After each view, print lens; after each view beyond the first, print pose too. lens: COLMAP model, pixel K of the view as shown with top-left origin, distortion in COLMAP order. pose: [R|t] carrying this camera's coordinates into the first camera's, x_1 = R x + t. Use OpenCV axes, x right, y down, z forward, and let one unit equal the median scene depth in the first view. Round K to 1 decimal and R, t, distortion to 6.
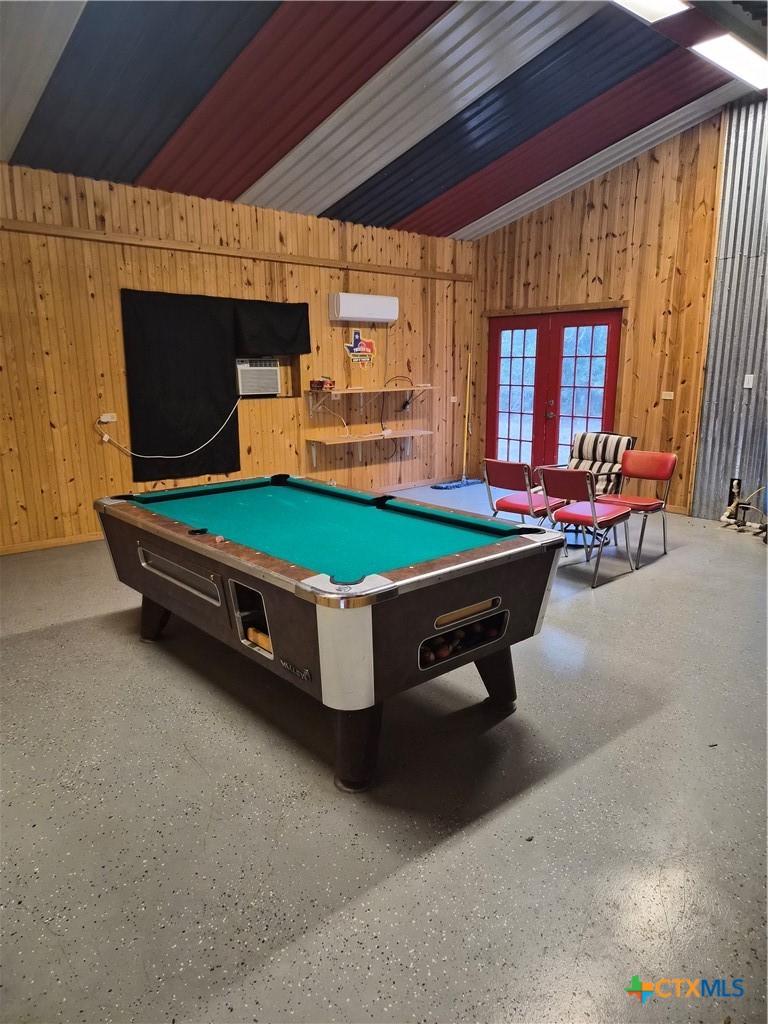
lens RADIAL K [[684.5, 0, 380.6], [0, 684.5, 515.2], [0, 0, 1]] dist [0.029198, -0.002387]
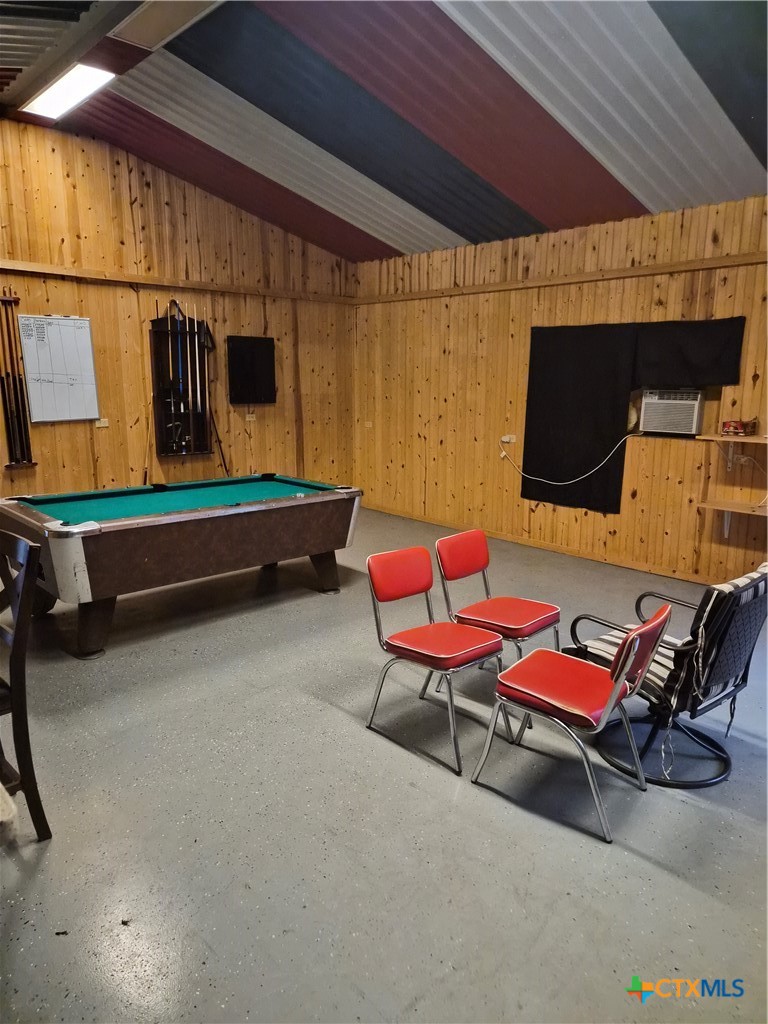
lens RADIAL K [[684.5, 0, 380.0], [0, 684.5, 511.8], [0, 0, 1]] dist [0.029198, -0.002387]
pose [[0.039416, 0.201253, -0.978746, 0.691653], [-0.219376, 0.957352, 0.188020, -0.176062], [0.974844, 0.207303, 0.081885, 0.653071]]
